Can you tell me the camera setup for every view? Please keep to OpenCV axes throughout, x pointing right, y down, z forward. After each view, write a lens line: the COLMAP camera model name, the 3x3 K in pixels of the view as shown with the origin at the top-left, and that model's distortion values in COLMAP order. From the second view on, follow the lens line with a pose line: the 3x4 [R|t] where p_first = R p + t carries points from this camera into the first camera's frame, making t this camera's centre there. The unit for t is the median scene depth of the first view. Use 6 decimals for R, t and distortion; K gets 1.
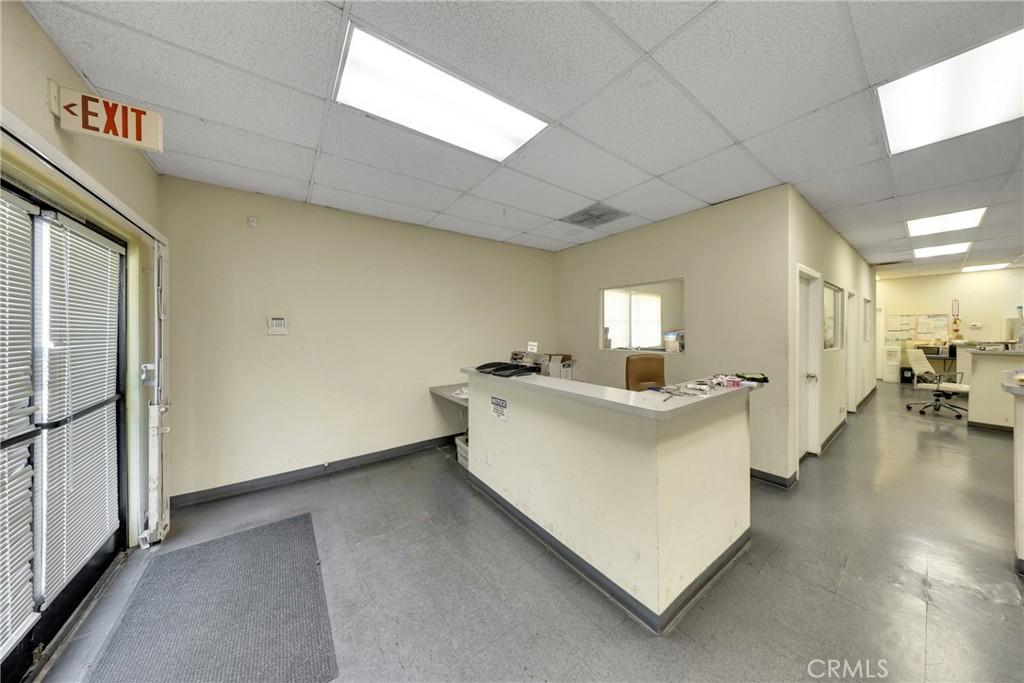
lens RADIAL K [[309.2, 0, 508.4], [0, 309.2, 335.7], [0, 0, 1]] dist [-0.012969, -0.000082]
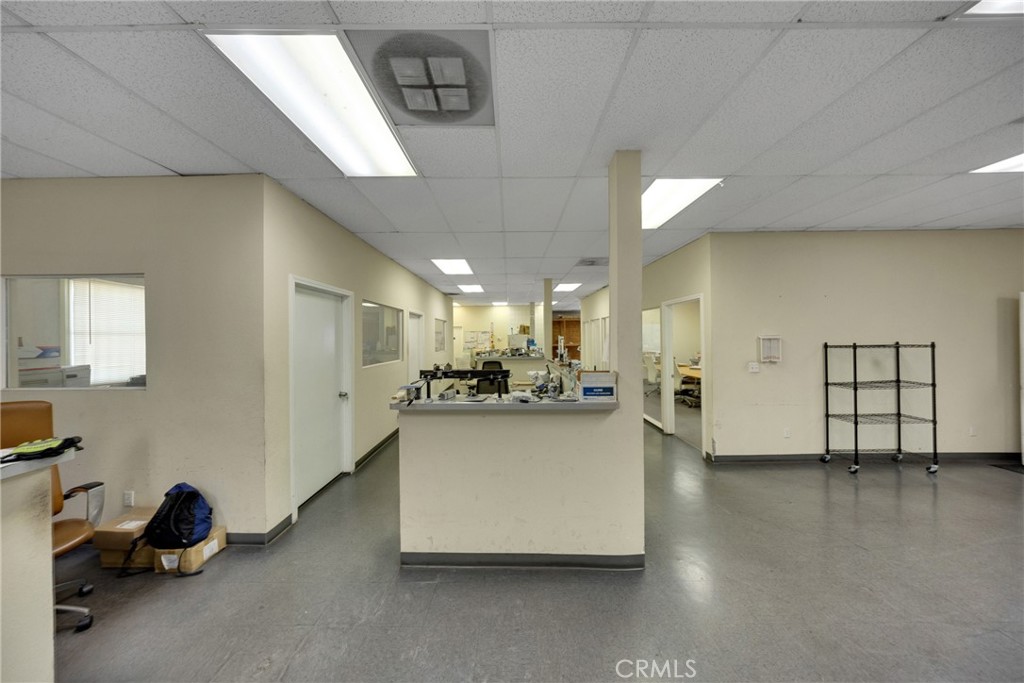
lens RADIAL K [[309.2, 0, 508.4], [0, 309.2, 335.7], [0, 0, 1]] dist [-0.012969, -0.000082]
pose [[0.579480, 0.011252, 0.814909, 0.485352], [0.013488, 0.999635, -0.023394, -0.026634], [-0.814875, 0.024548, 0.579117, -0.015116]]
